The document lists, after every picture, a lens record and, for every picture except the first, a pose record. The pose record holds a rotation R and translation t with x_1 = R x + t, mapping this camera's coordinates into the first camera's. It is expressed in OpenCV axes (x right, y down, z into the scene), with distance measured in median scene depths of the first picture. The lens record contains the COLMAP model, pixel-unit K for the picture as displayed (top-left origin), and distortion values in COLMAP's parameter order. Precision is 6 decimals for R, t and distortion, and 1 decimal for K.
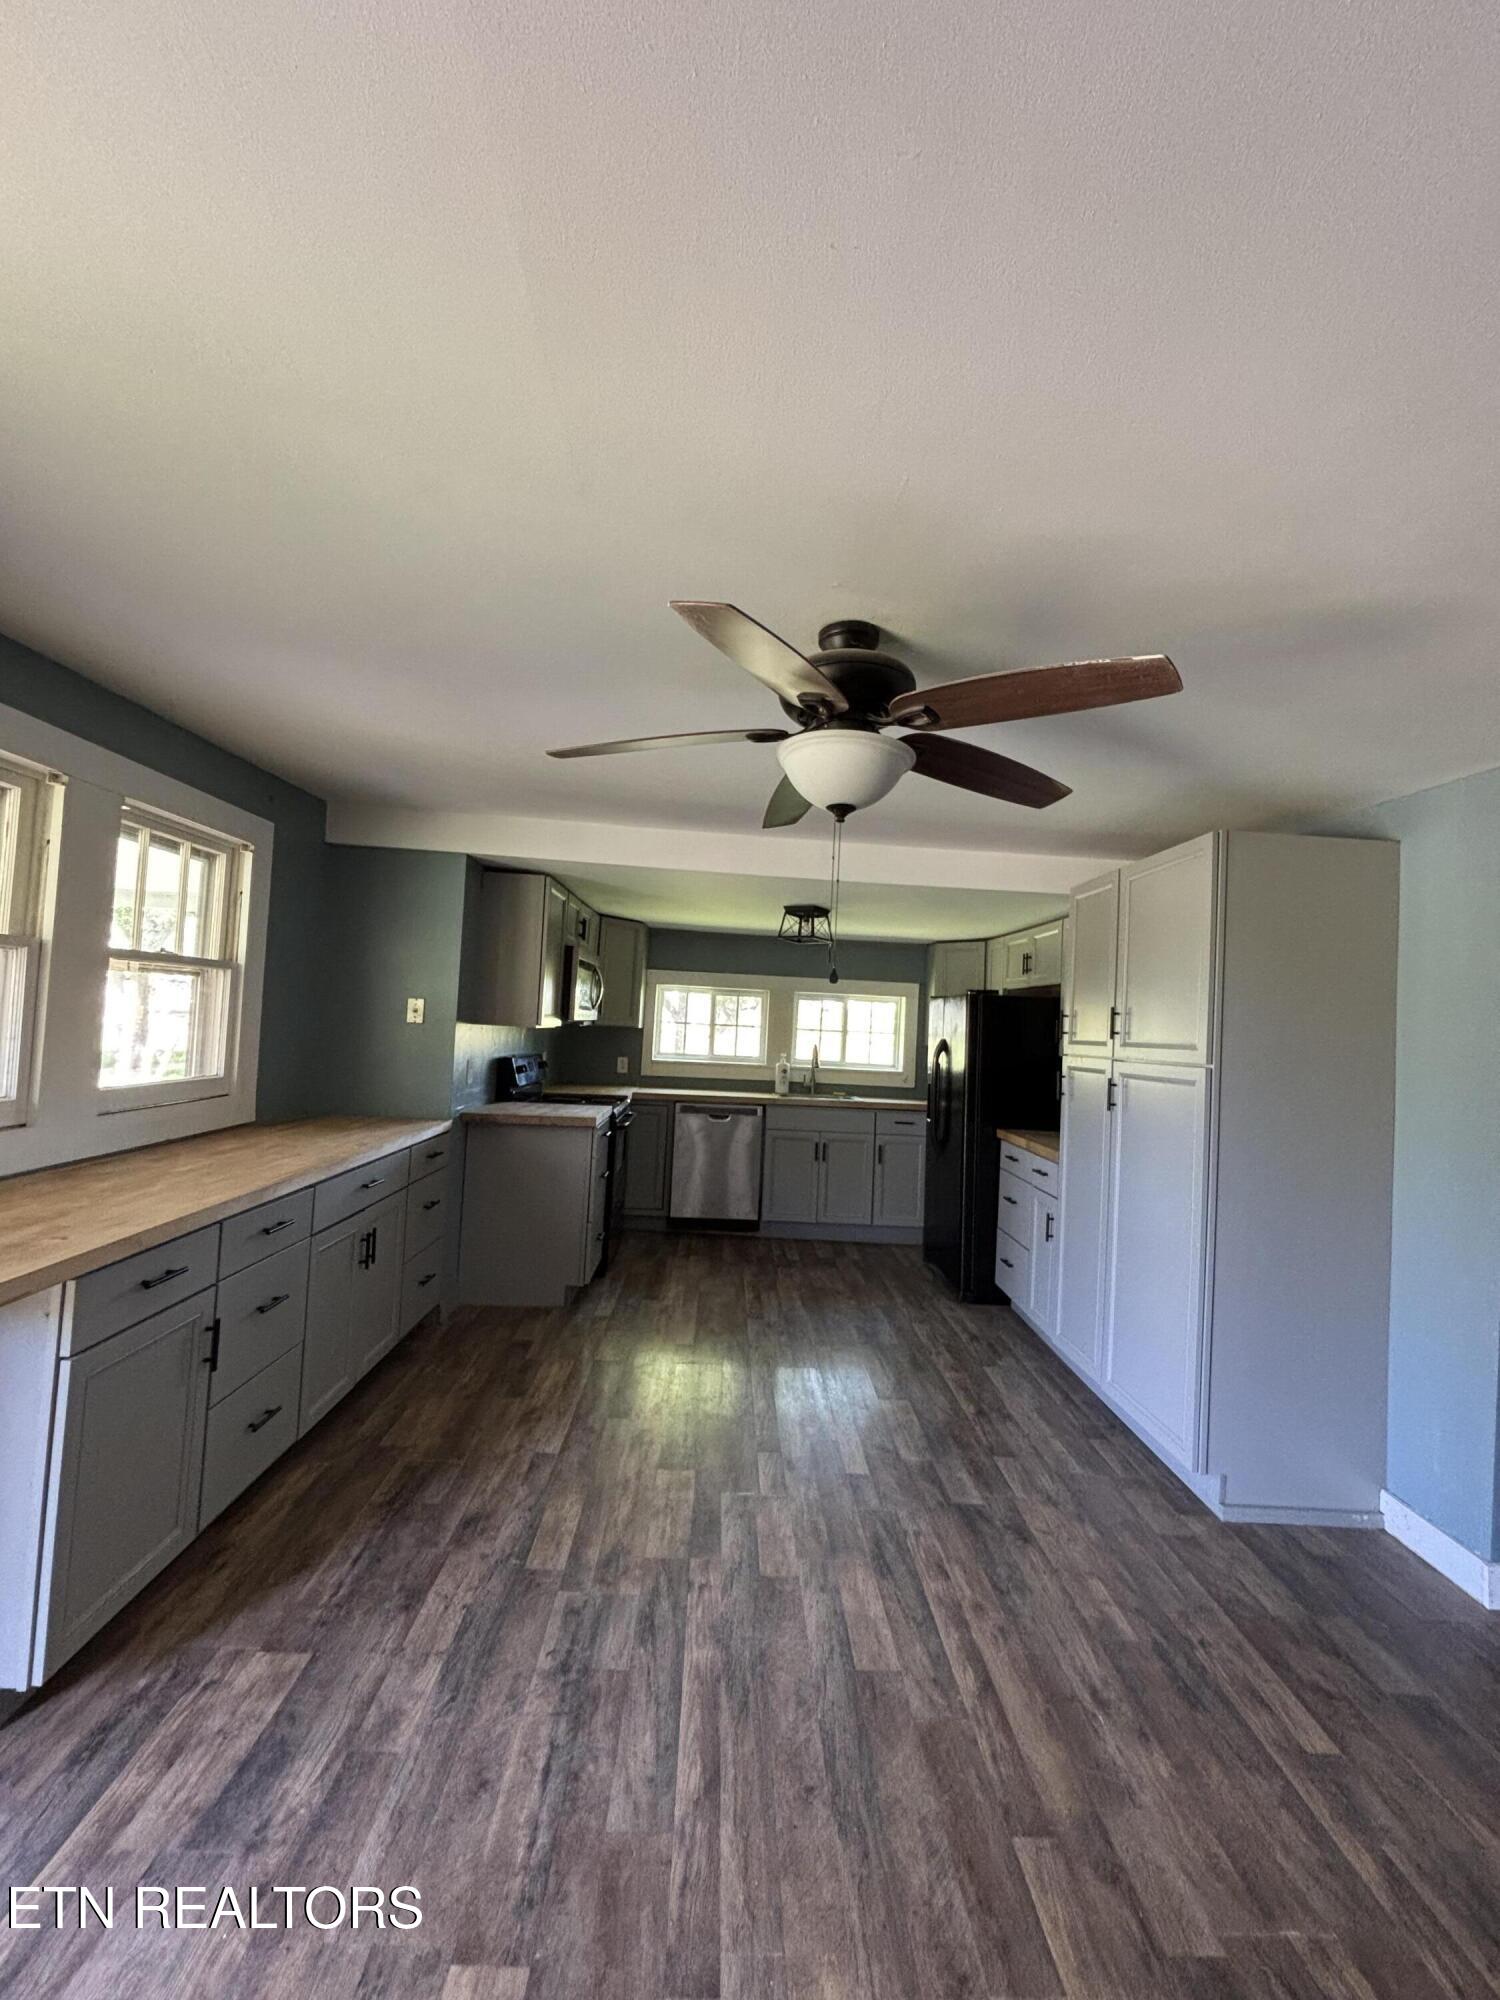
lens RADIAL K [[809.4, 0, 754.9], [0, 809.4, 997.9], [0, 0, 1]] dist [0.002143, 0.000409]
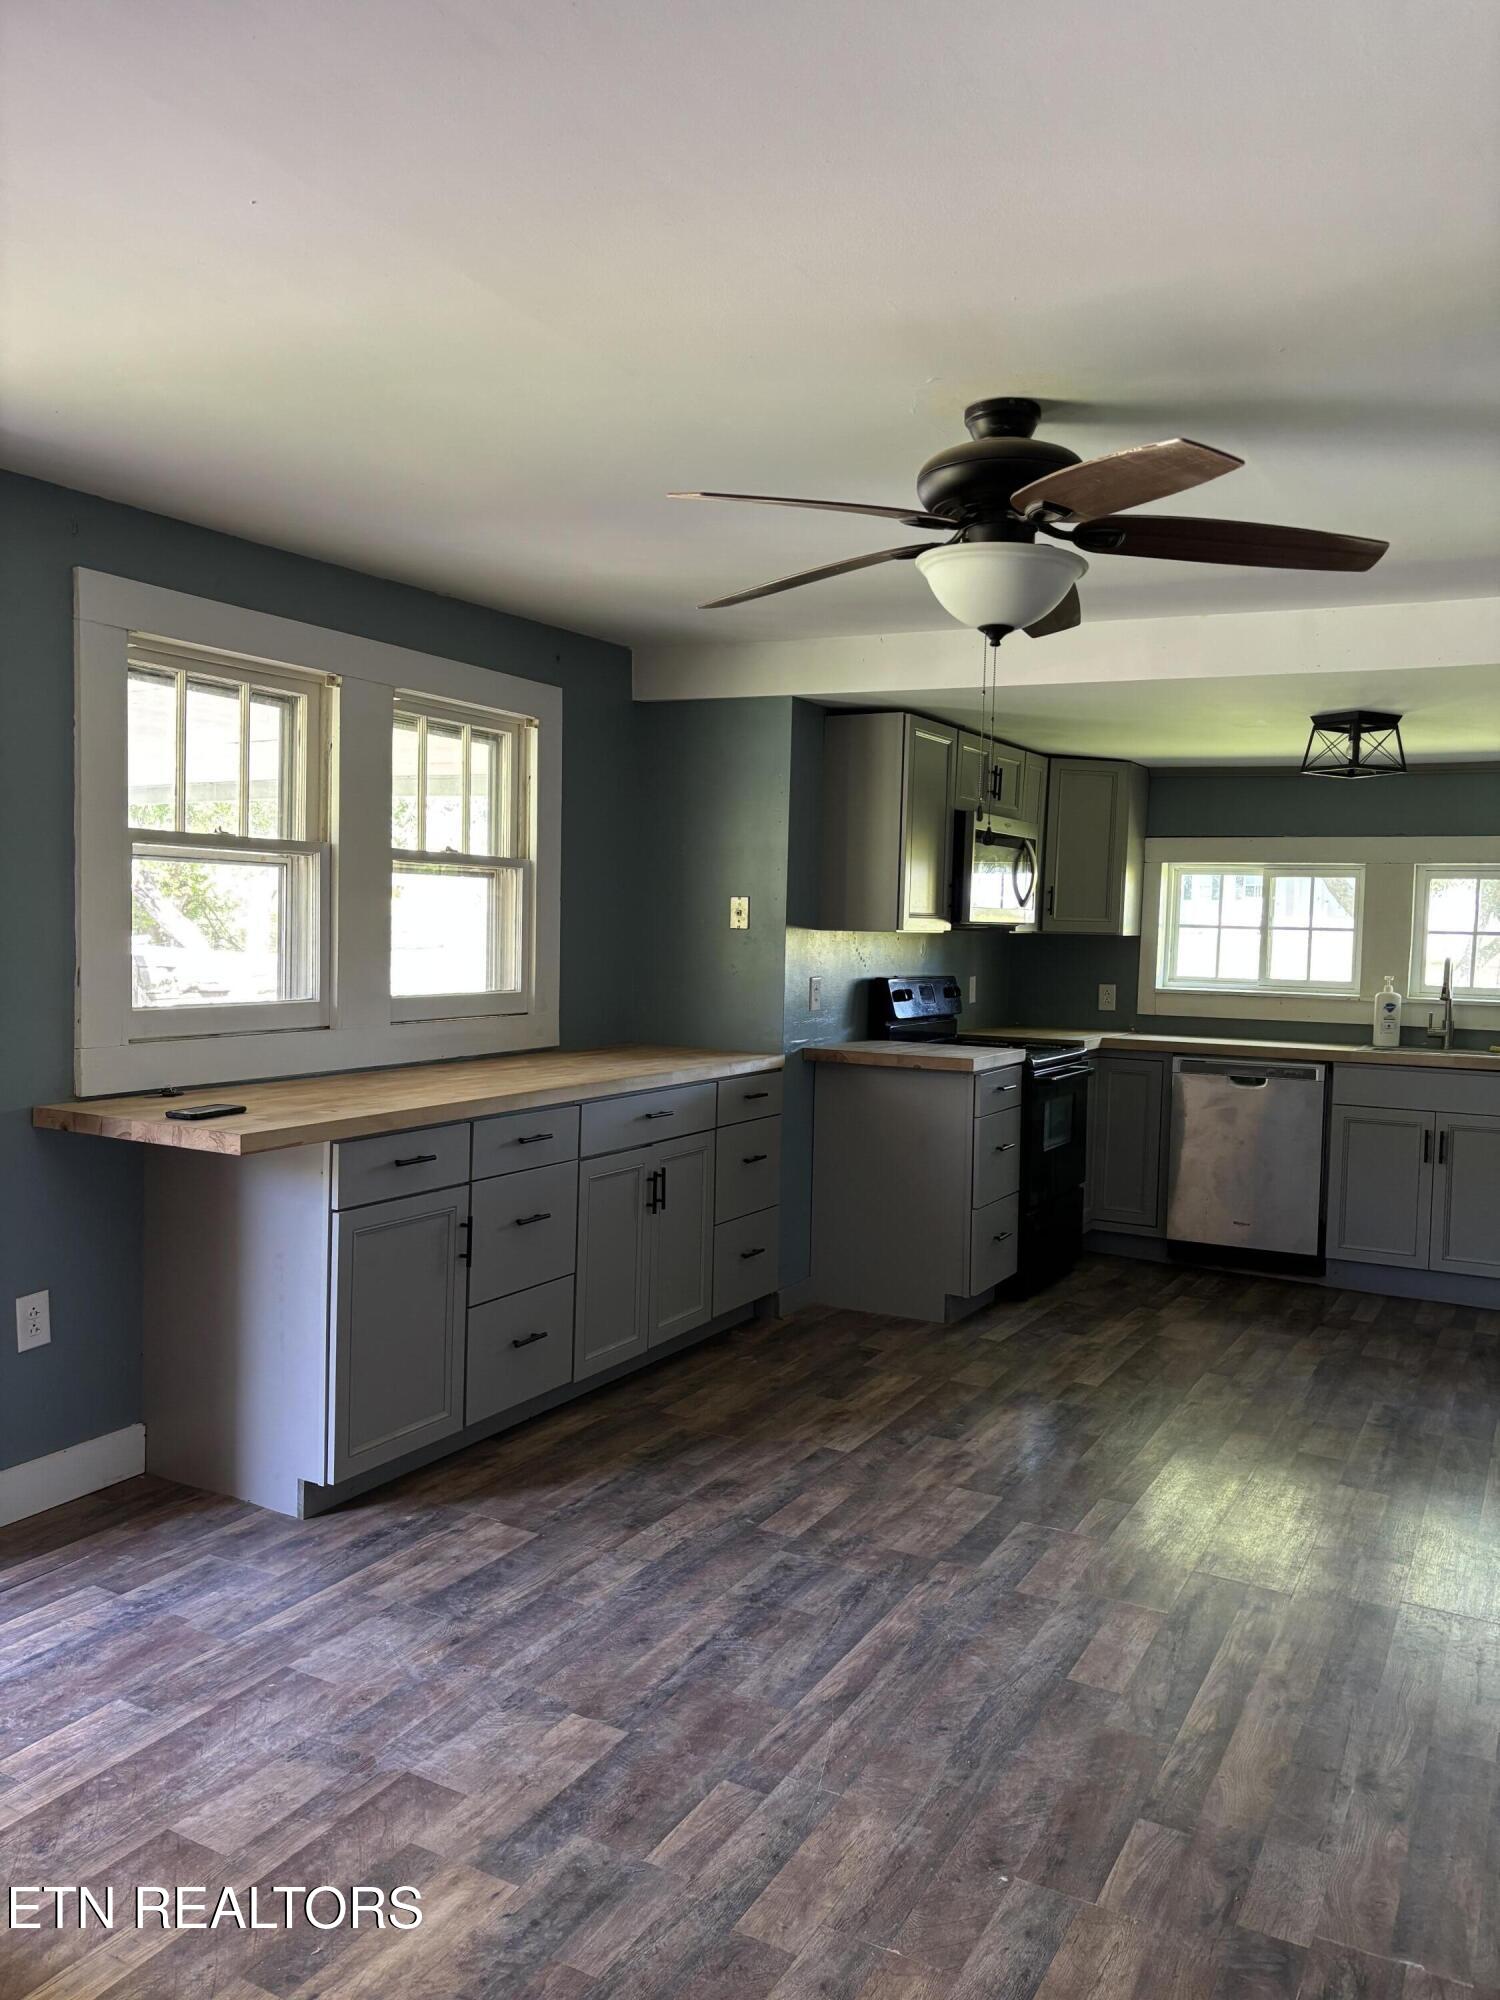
lens RADIAL K [[1510.3, 0, 745.0], [0, 1510.3, 1013.4], [0, 0, 1]] dist [0.048371, -0.067831]
pose [[0.860137, 0.002148, -0.510058, 0.474930], [0.034780, 0.997417, 0.062851, 0.033092], [0.508875, -0.071801, 0.857841, -0.335879]]
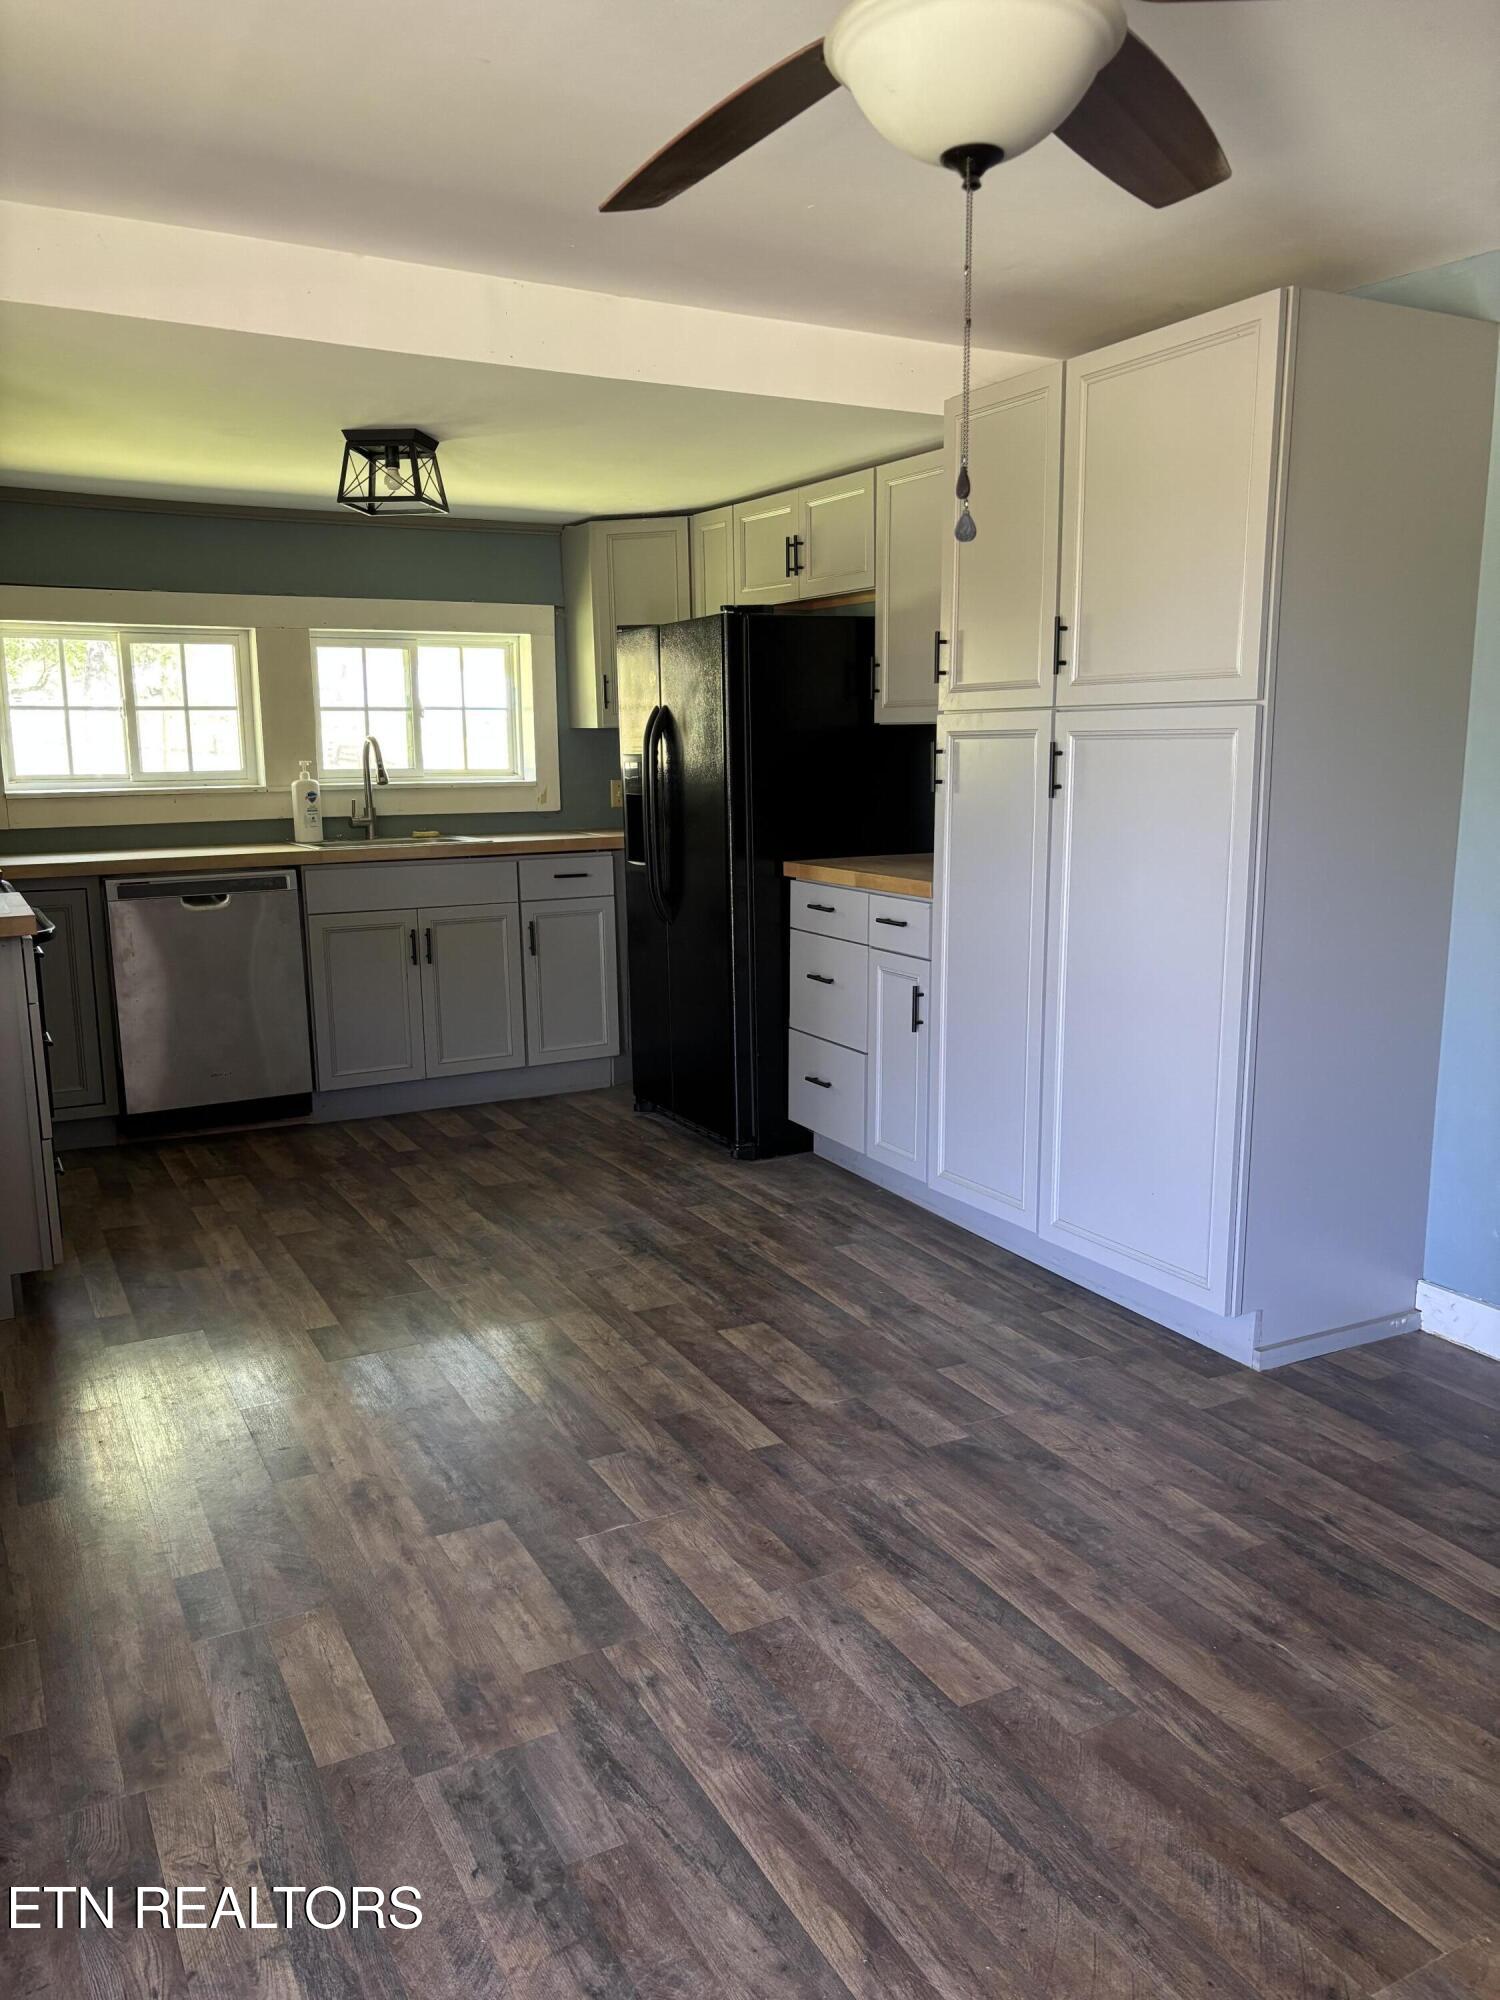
lens RADIAL K [[1510.3, 0, 745.0], [0, 1510.3, 1013.4], [0, 0, 1]] dist [0.048371, -0.067831]
pose [[0.898626, -0.139494, 0.415947, -0.323621], [0.040591, 0.970473, 0.237769, 0.024862], [-0.436833, -0.196782, 0.877755, 0.118626]]
